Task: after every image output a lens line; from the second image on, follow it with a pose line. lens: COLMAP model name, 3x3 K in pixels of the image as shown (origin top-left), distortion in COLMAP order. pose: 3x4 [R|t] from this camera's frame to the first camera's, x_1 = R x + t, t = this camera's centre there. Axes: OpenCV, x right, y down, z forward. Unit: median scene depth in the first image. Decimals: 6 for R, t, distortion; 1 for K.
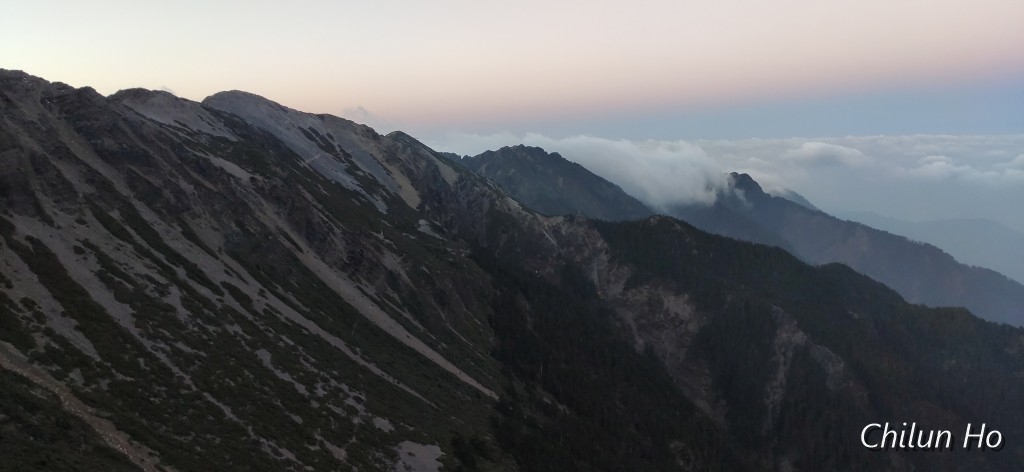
lens RADIAL K [[758.4, 0, 512.0], [0, 758.4, 236.0], [0, 0, 1]] dist [0.104359, -0.138730]
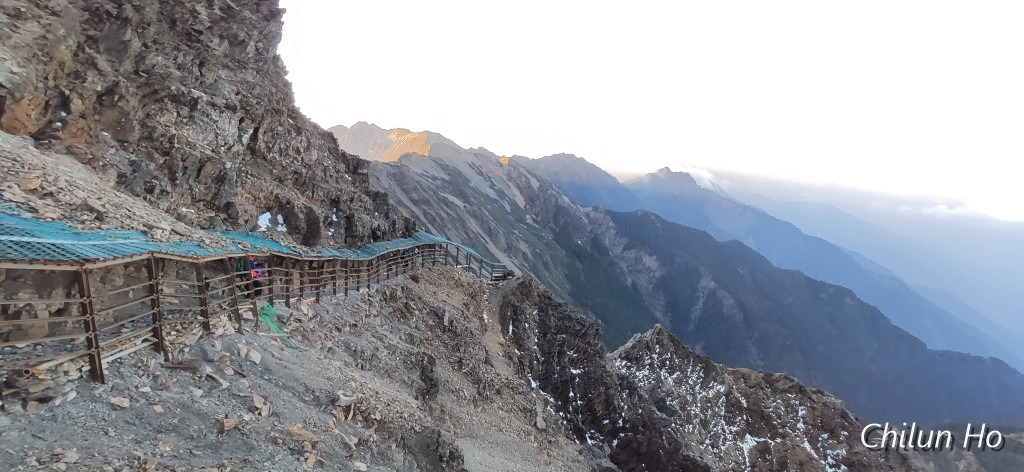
lens RADIAL K [[443.8, 0, 505.7], [0, 443.8, 237.6], [0, 0, 1]] dist [-0.022701, 0.007979]
pose [[0.994750, 0.072567, -0.072153, -0.078657], [-0.063811, 0.991077, 0.117021, -0.087115], [0.080001, -0.111803, 0.990505, -0.147307]]
